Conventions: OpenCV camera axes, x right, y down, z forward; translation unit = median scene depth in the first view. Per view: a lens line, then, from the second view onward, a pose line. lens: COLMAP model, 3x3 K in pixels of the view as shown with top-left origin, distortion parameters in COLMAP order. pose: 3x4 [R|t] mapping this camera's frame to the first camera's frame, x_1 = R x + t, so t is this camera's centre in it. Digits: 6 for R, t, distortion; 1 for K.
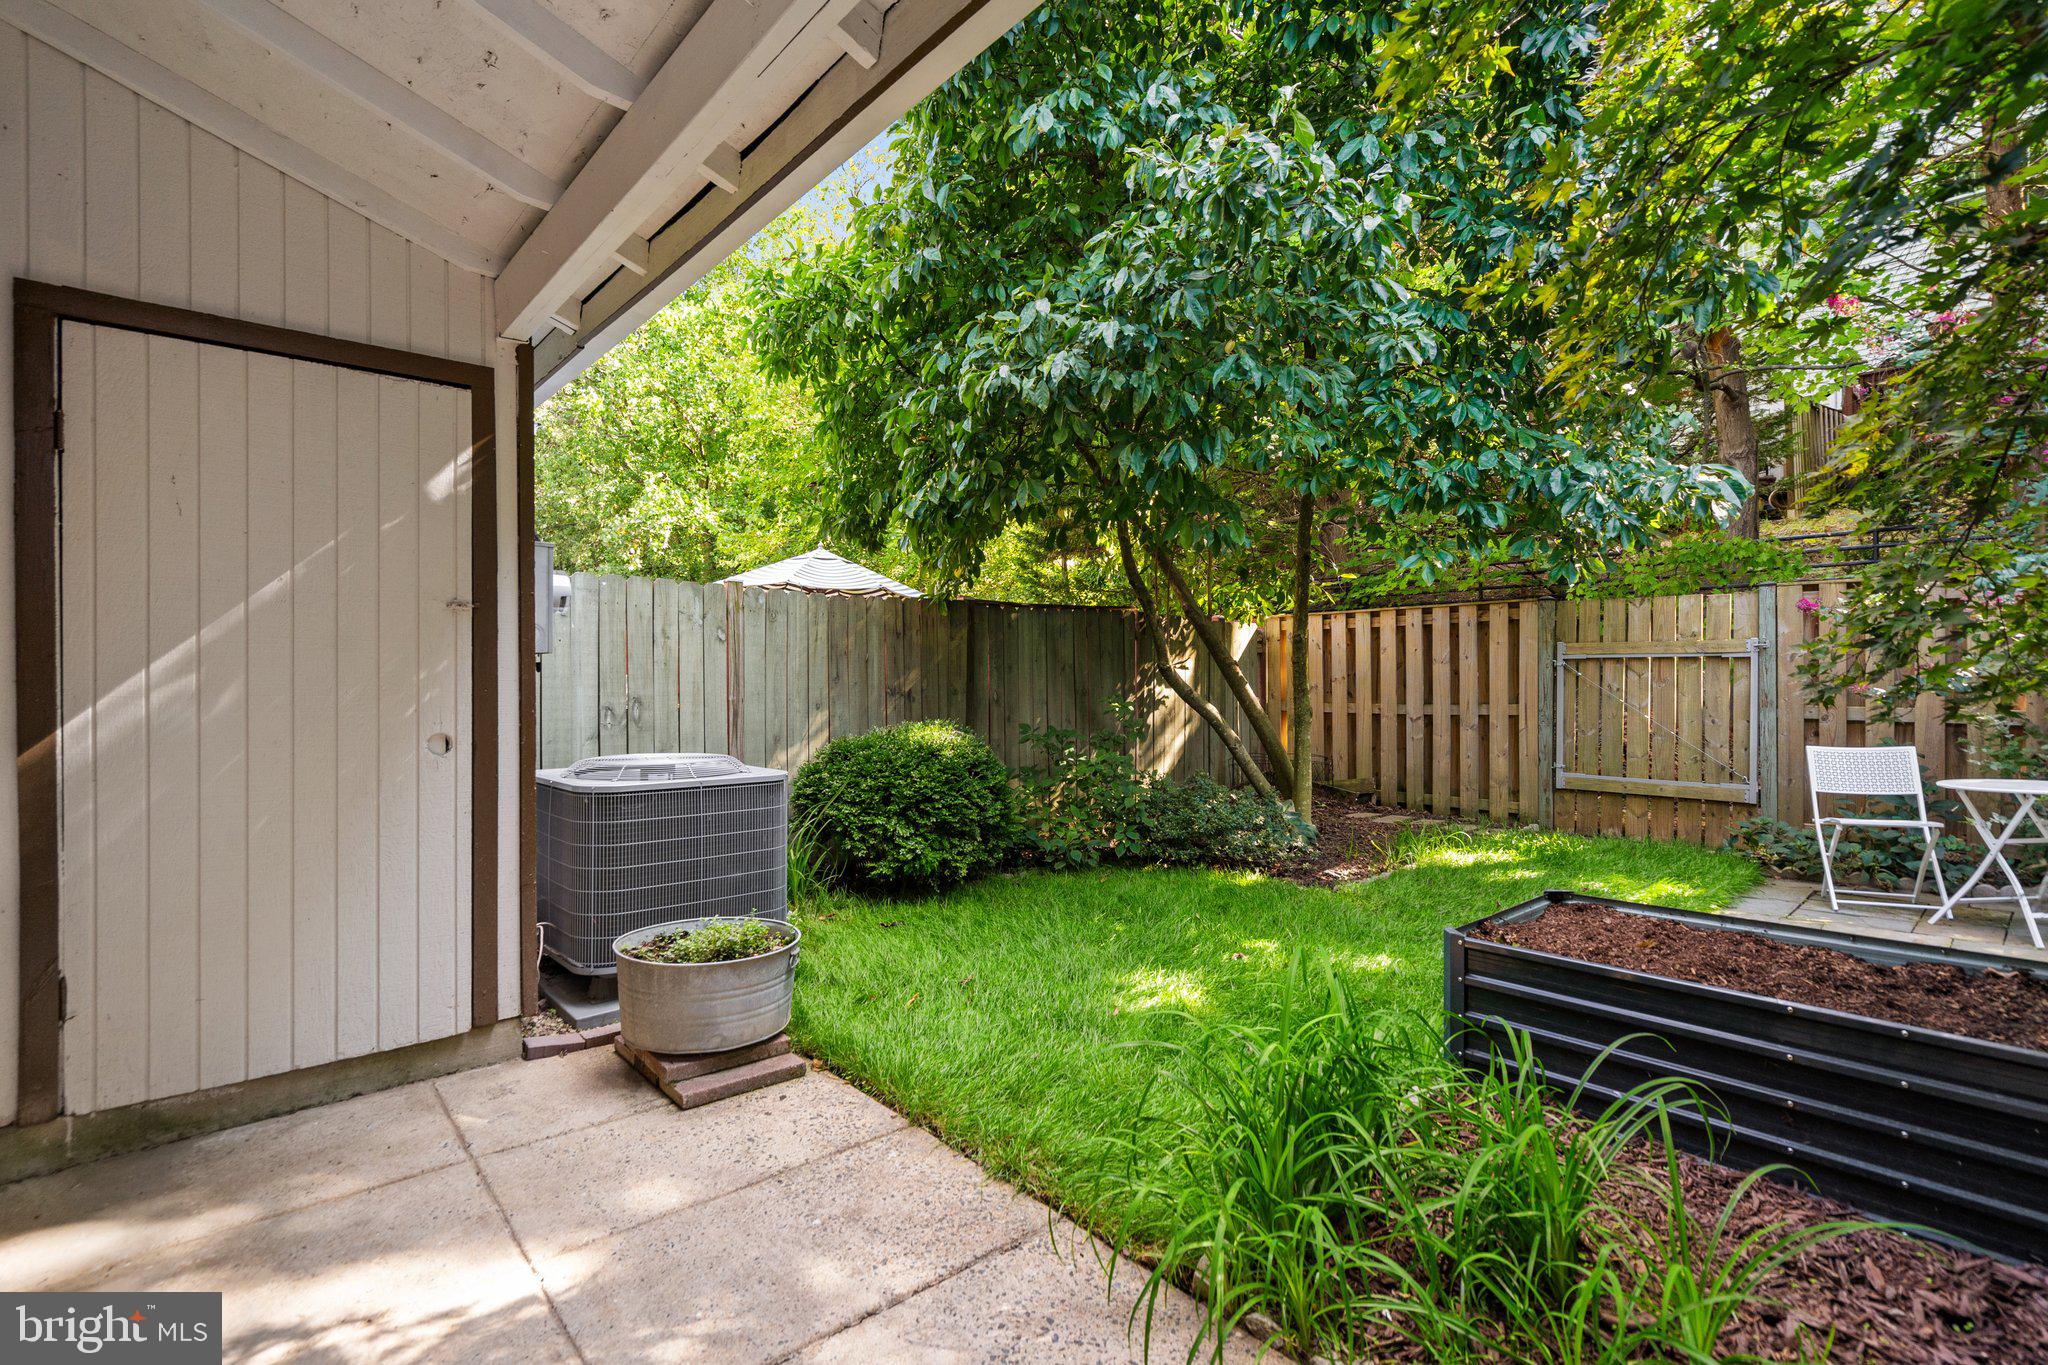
lens RADIAL K [[939.8, 0, 1017.9], [0, 939.8, 682.8], [0, 0, 1]] dist [-0.002102, 0.000083]
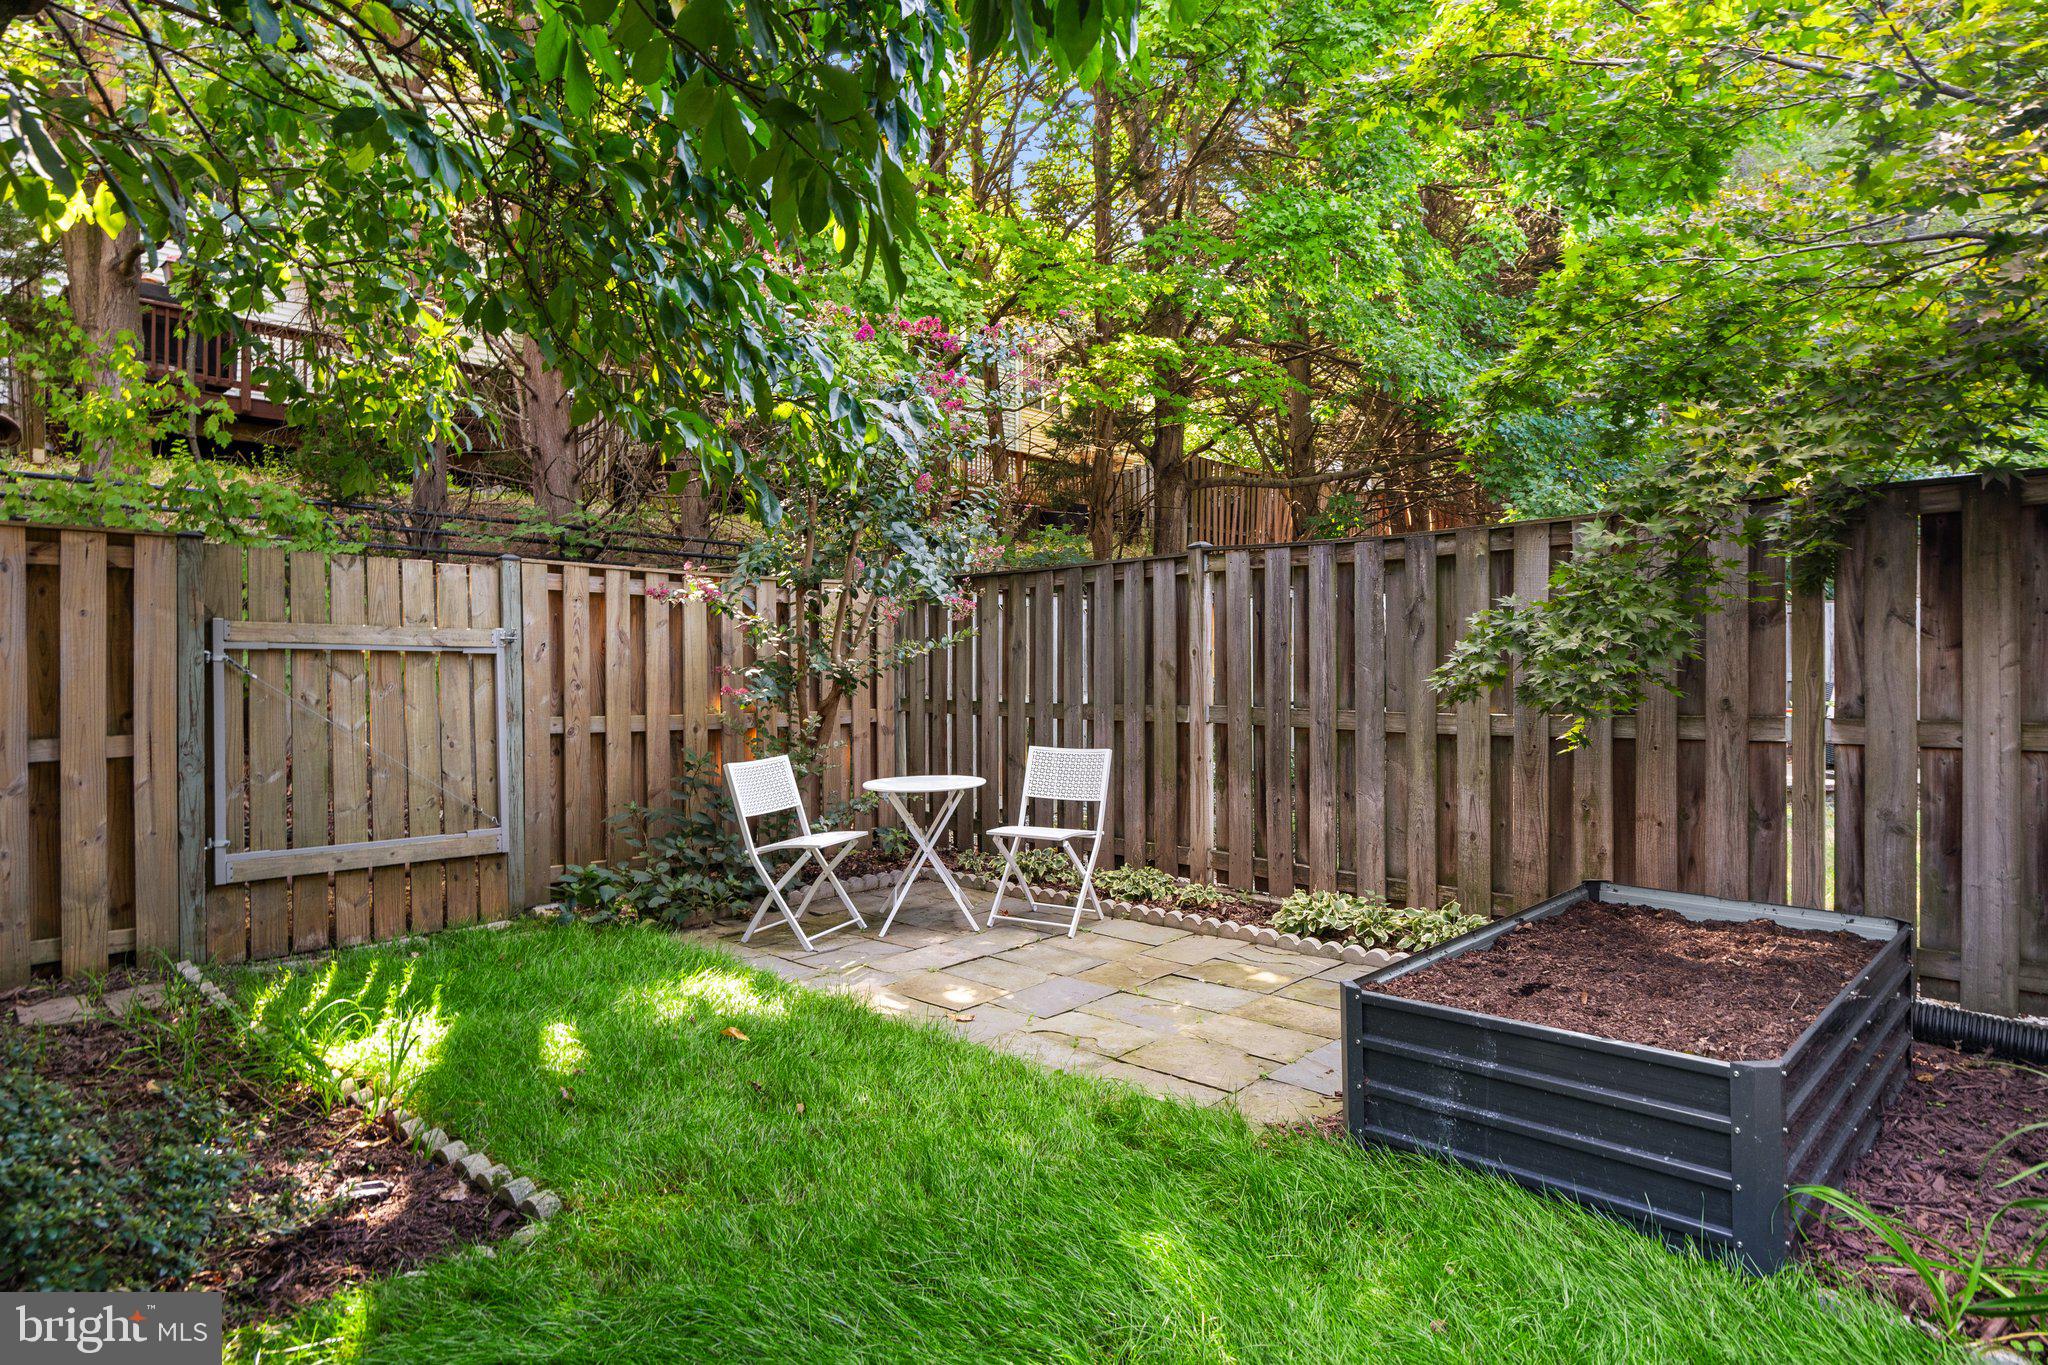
lens RADIAL K [[1112.6, 0, 1019.5], [0, 1112.6, 663.5], [0, 0, 1]] dist [-0.001628, -0.000789]
pose [[-0.091103, 0.014408, 0.995737, -0.112675], [0.008941, 0.999867, -0.013650, -0.003737], [-0.995801, 0.007660, -0.091219, 0.595424]]
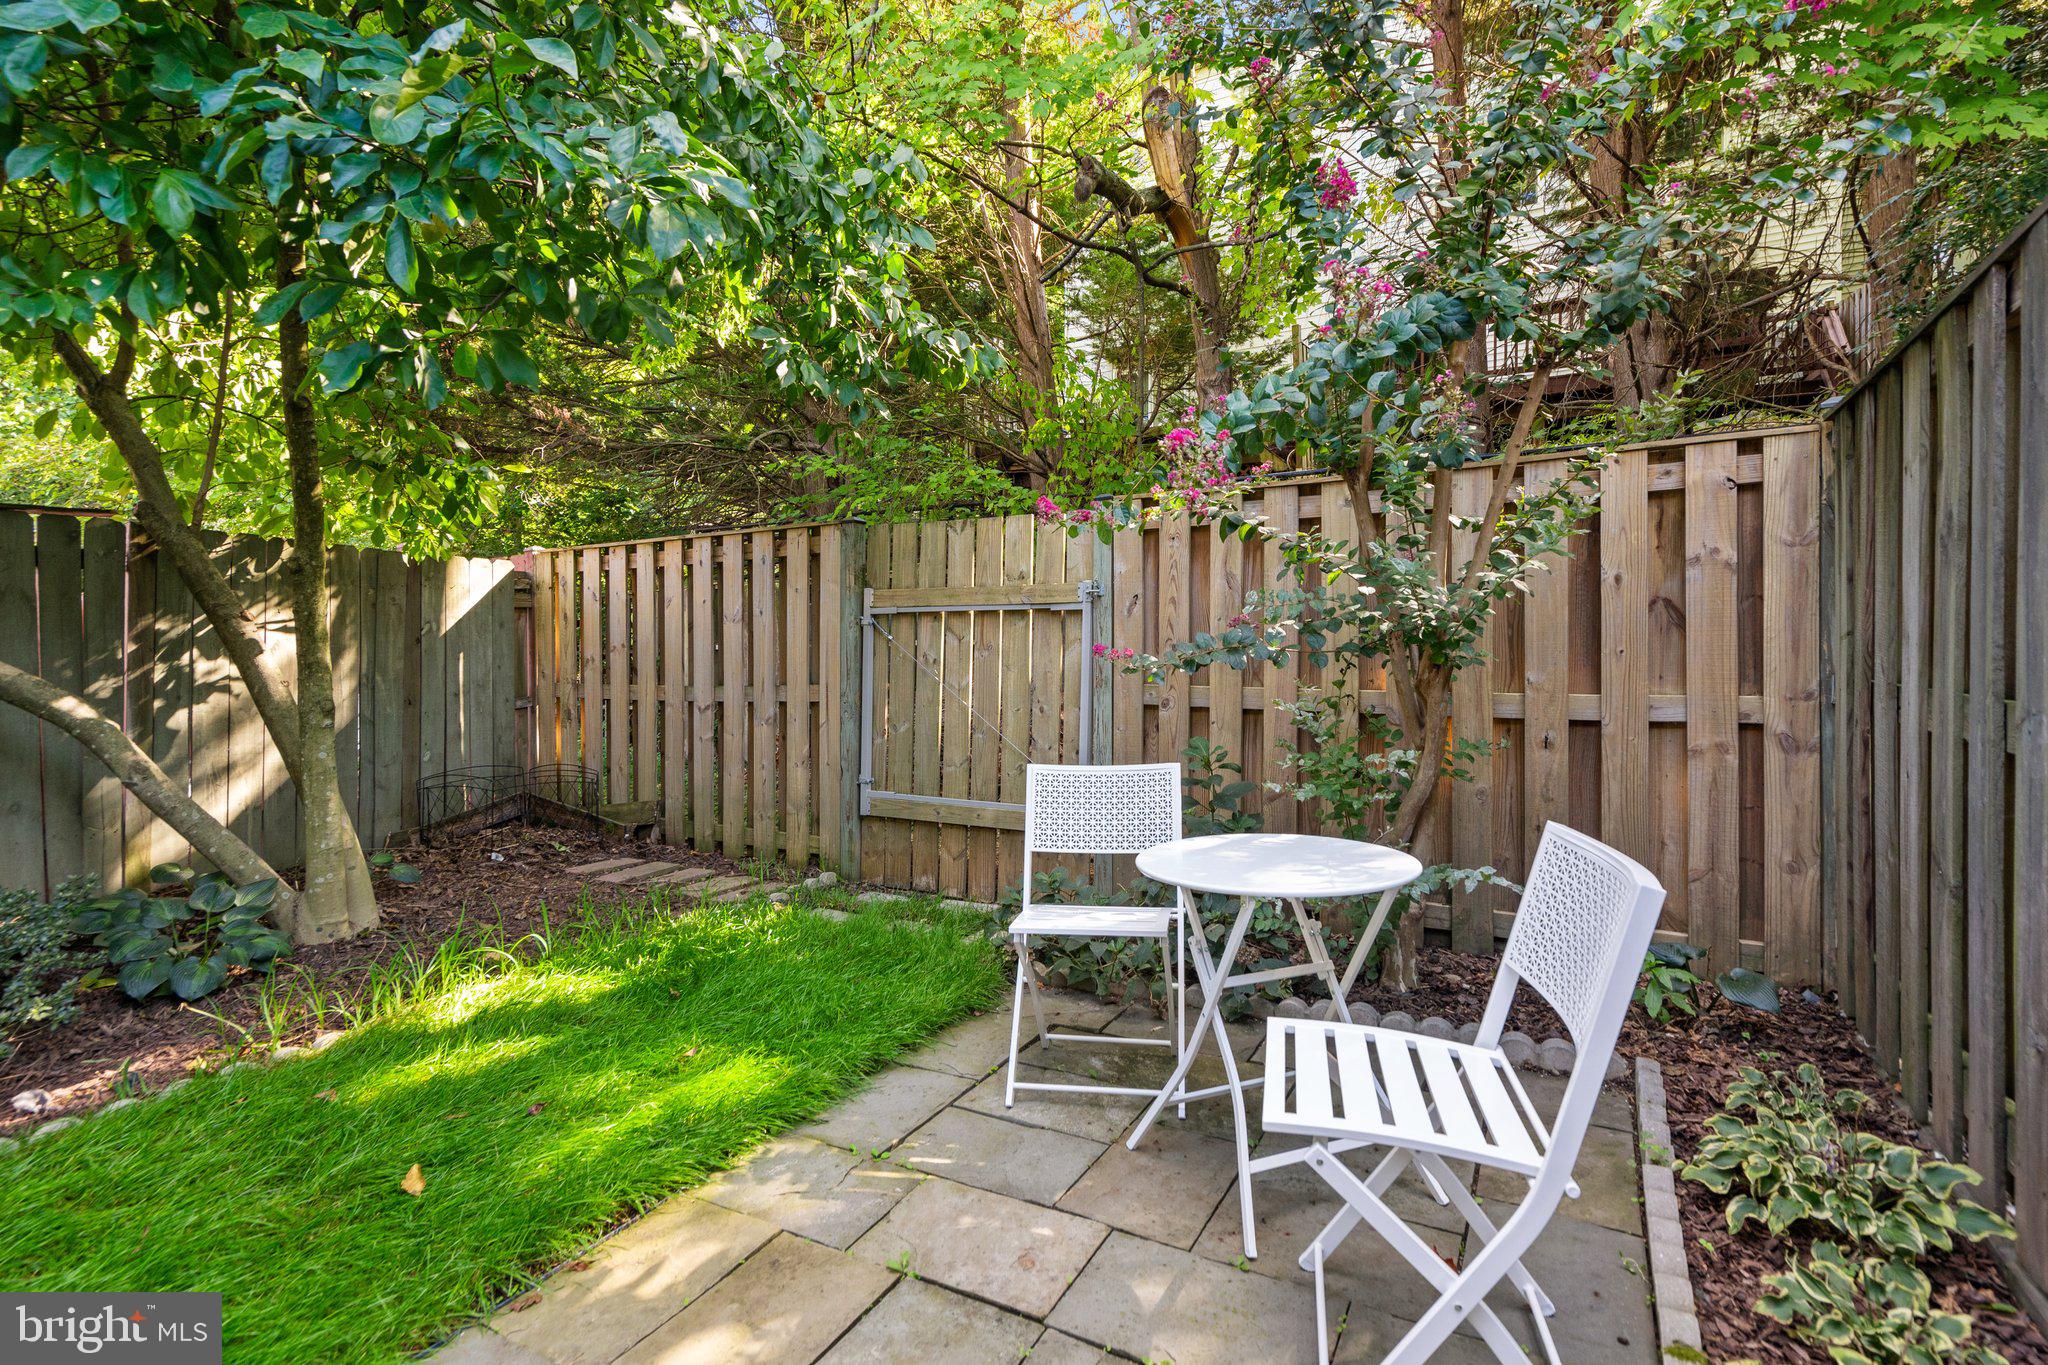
lens RADIAL K [[958.3, 0, 1017.8], [0, 958.3, 657.8], [0, 0, 1]] dist [-0.001153, -0.000188]
pose [[0.948611, -0.004236, 0.316416, 0.469306], [0.004103, 0.999991, 0.001087, 0.004280], [-0.316417, 0.000267, 0.948620, 0.343617]]
